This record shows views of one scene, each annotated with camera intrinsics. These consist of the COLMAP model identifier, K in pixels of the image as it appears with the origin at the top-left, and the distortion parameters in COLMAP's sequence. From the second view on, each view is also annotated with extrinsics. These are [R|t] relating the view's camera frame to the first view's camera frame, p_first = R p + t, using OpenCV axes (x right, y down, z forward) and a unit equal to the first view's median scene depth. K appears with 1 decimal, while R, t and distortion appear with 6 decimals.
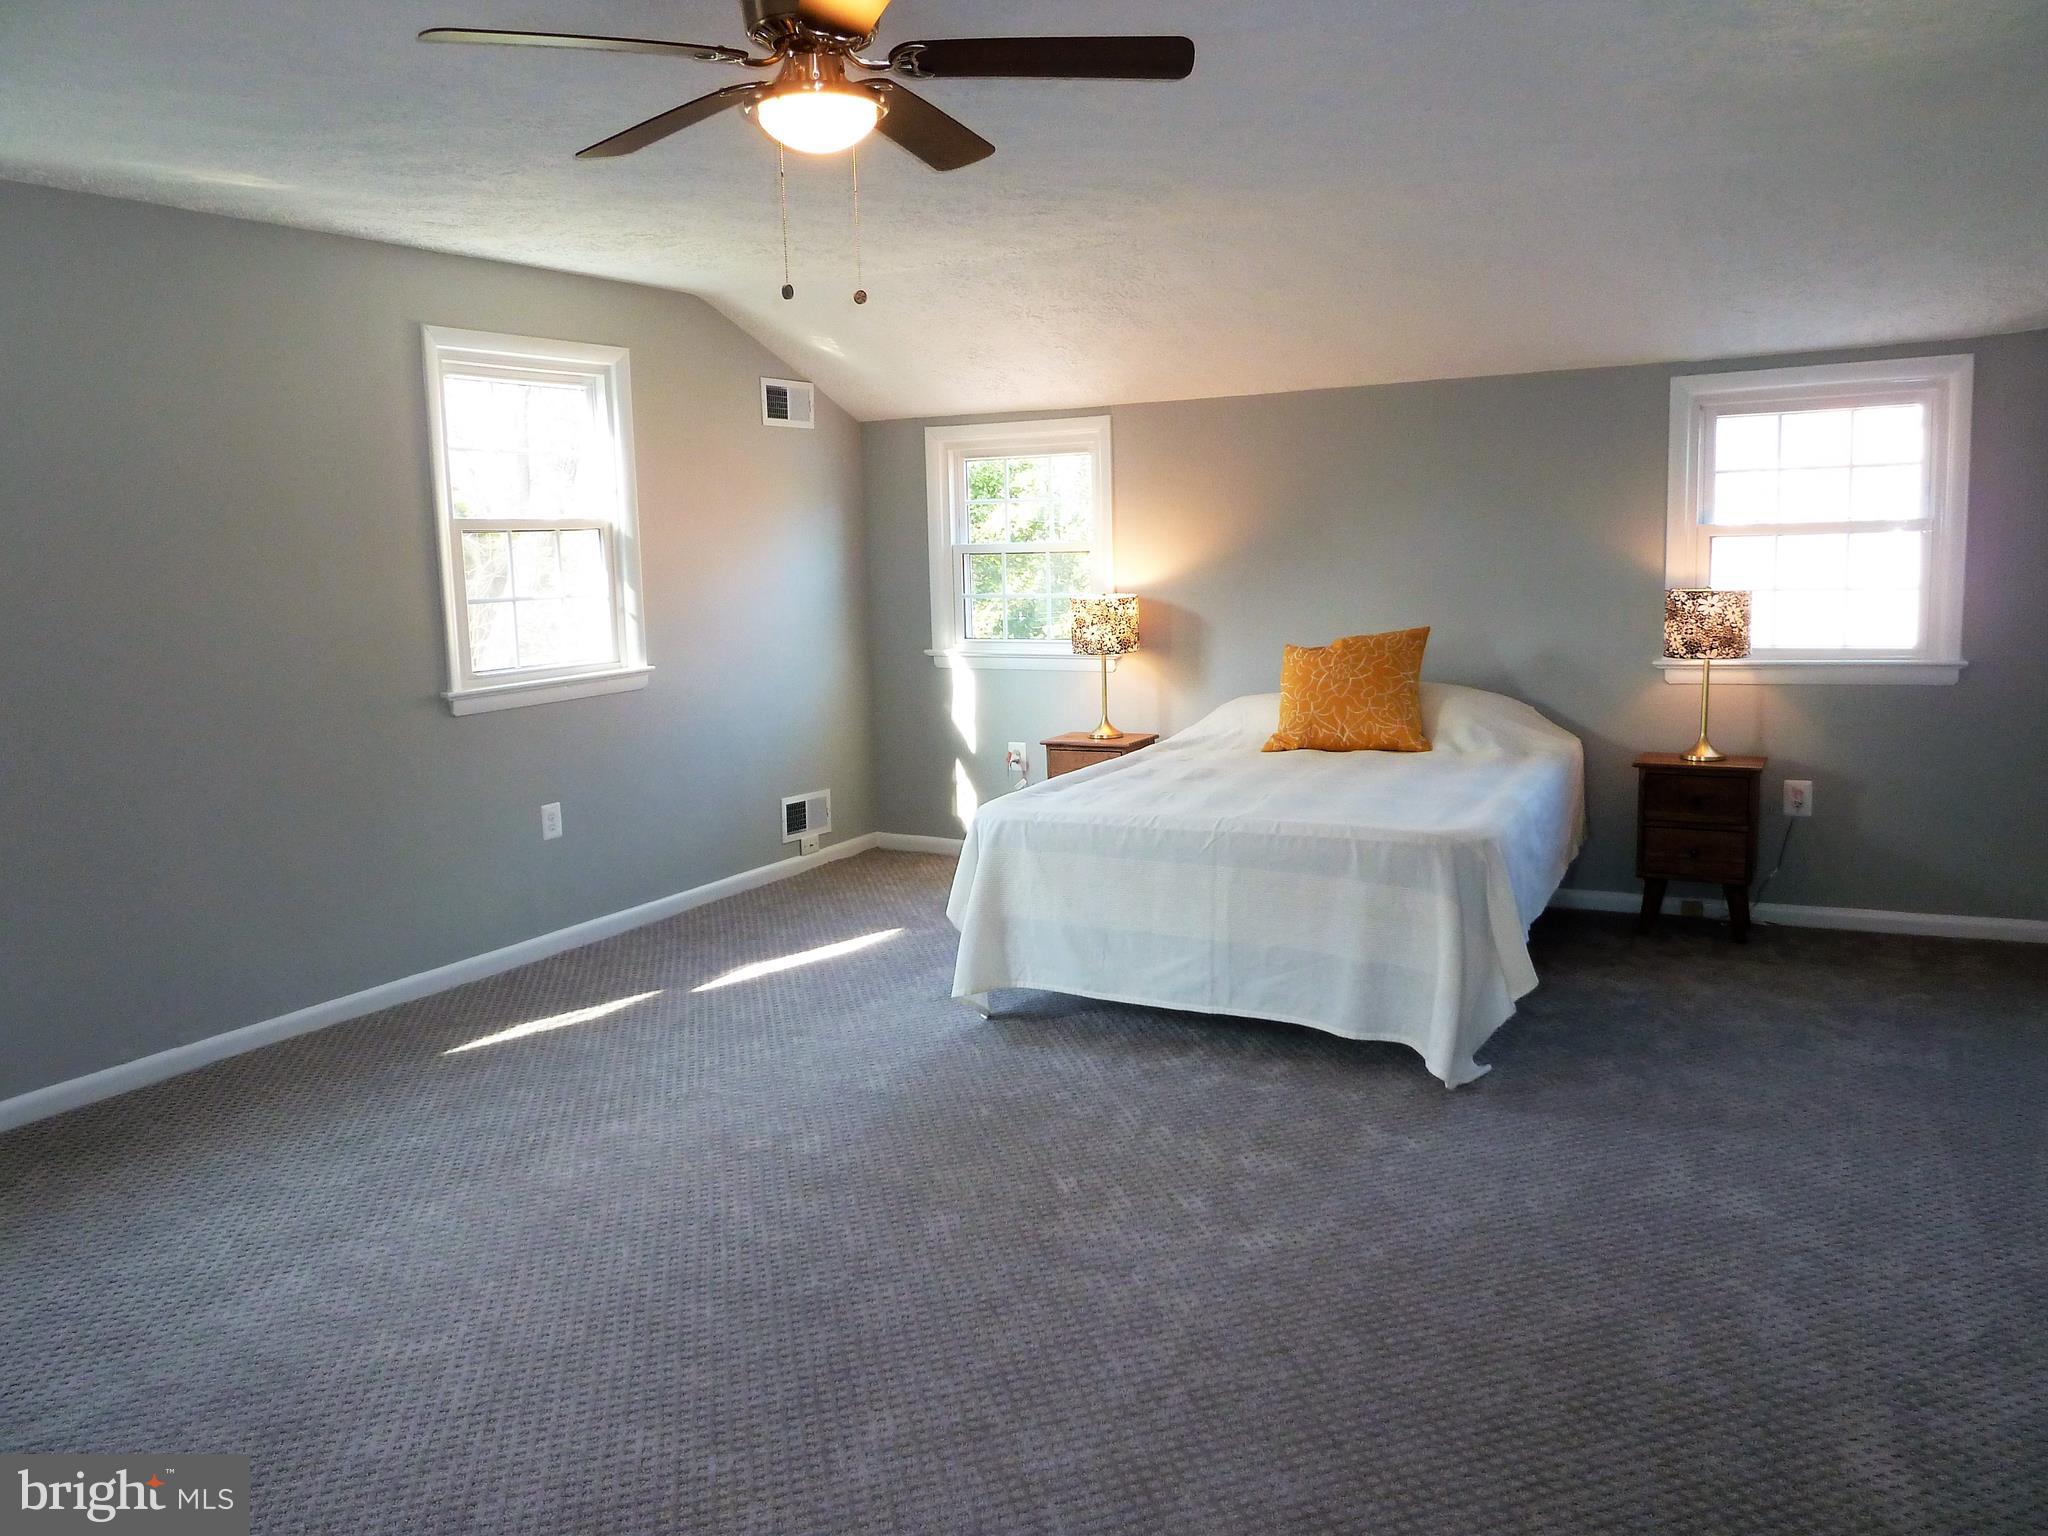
lens RADIAL K [[1536.6, 0, 1017.7], [0, 1536.6, 752.6], [0, 0, 1]] dist [-0.029017, 0.000308]
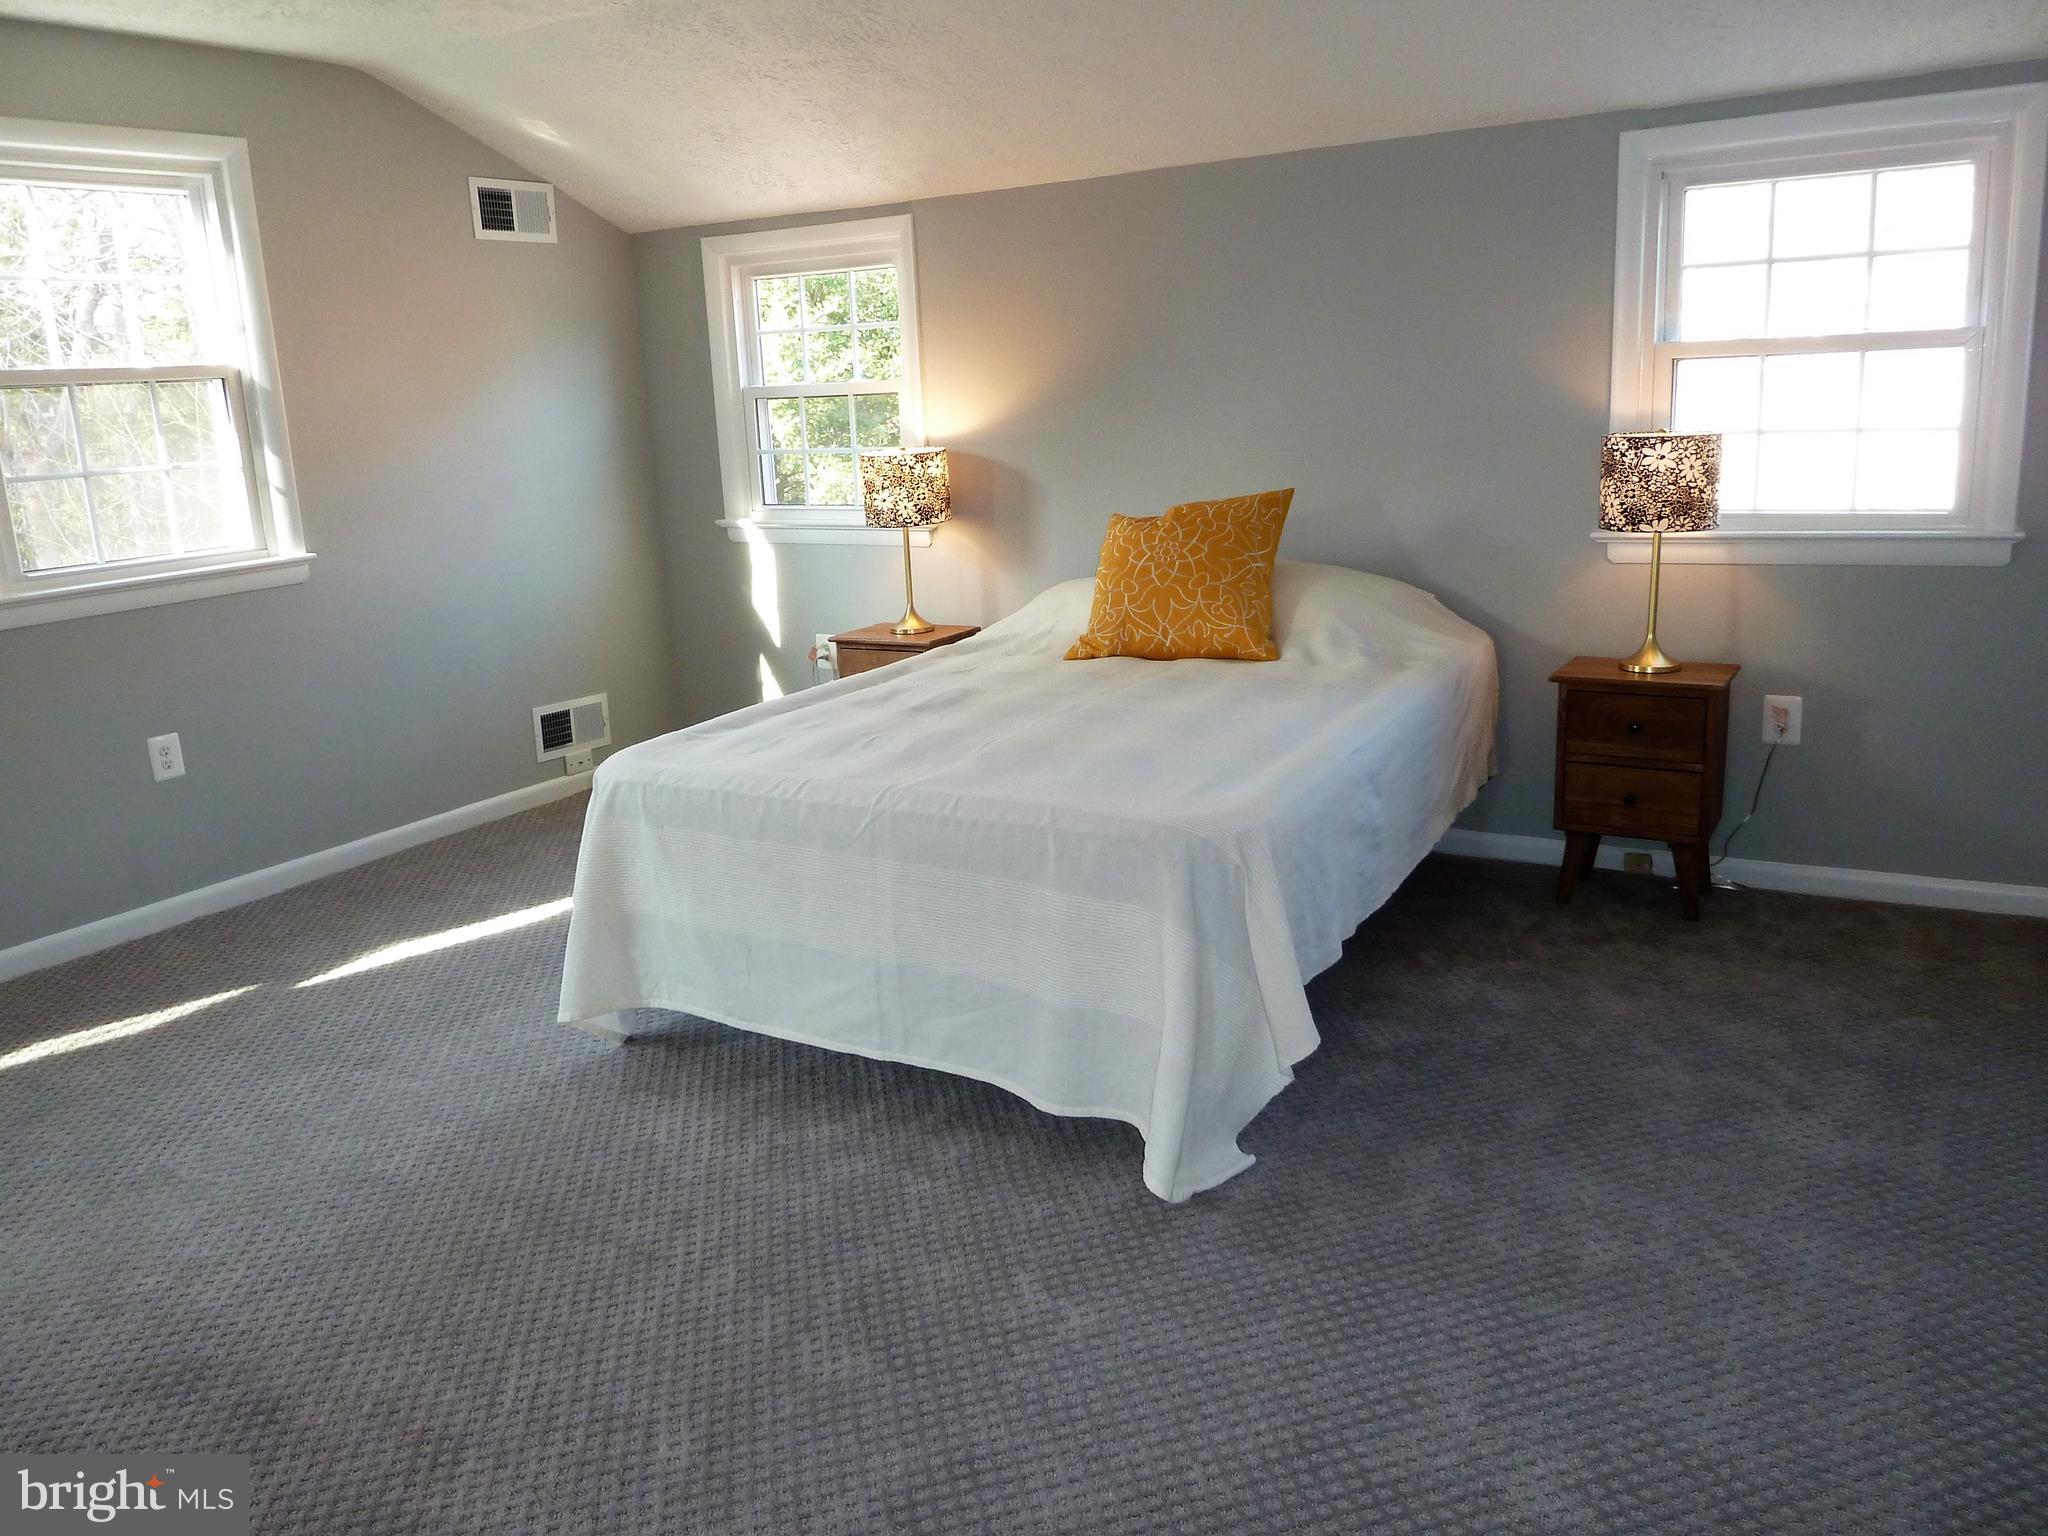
lens RADIAL K [[1523.9, 0, 1022.8], [0, 1523.9, 753.5], [0, 0, 1]] dist [-0.034261, -0.000088]
pose [[0.998901, -0.007028, -0.046341, 0.178063], [0.011859, 0.994420, 0.104821, -0.034283], [0.045346, -0.105255, 0.993411, 0.255608]]
